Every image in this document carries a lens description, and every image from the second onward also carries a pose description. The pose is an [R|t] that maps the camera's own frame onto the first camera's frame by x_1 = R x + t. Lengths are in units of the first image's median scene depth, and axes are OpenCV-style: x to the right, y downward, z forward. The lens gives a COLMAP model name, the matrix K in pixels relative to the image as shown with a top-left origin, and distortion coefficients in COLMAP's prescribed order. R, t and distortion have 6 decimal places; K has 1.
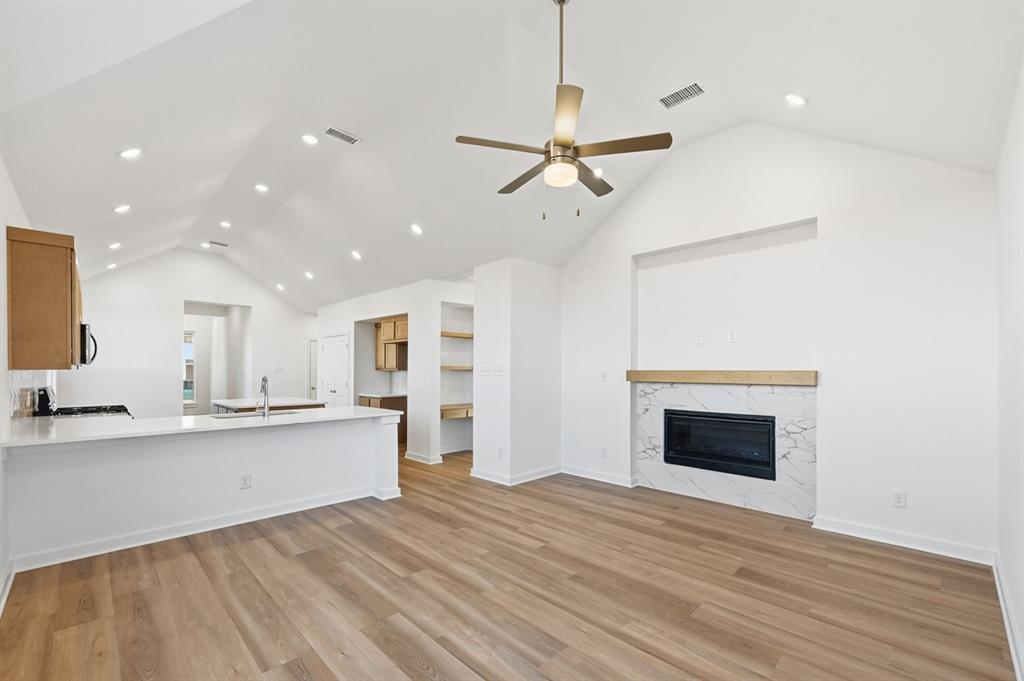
lens RADIAL K [[434.2, 0, 515.4], [0, 434.2, 364.6], [0, 0, 1]] dist [-0.001266, -0.000151]
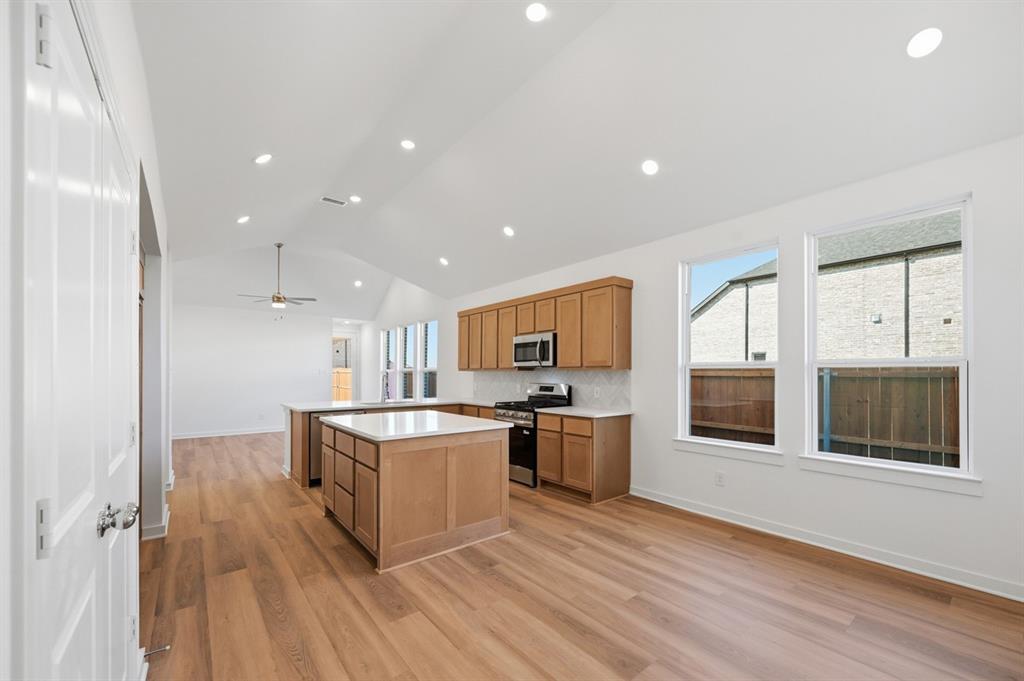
lens RADIAL K [[405.9, 0, 520.5], [0, 405.9, 373.4], [0, 0, 1]] dist [0.000061, 0.000219]
pose [[-0.995951, -0.001821, 0.089876, -1.513416], [-0.003117, 0.999893, -0.014273, 0.051118], [-0.089840, -0.014496, -0.995851, 3.034857]]
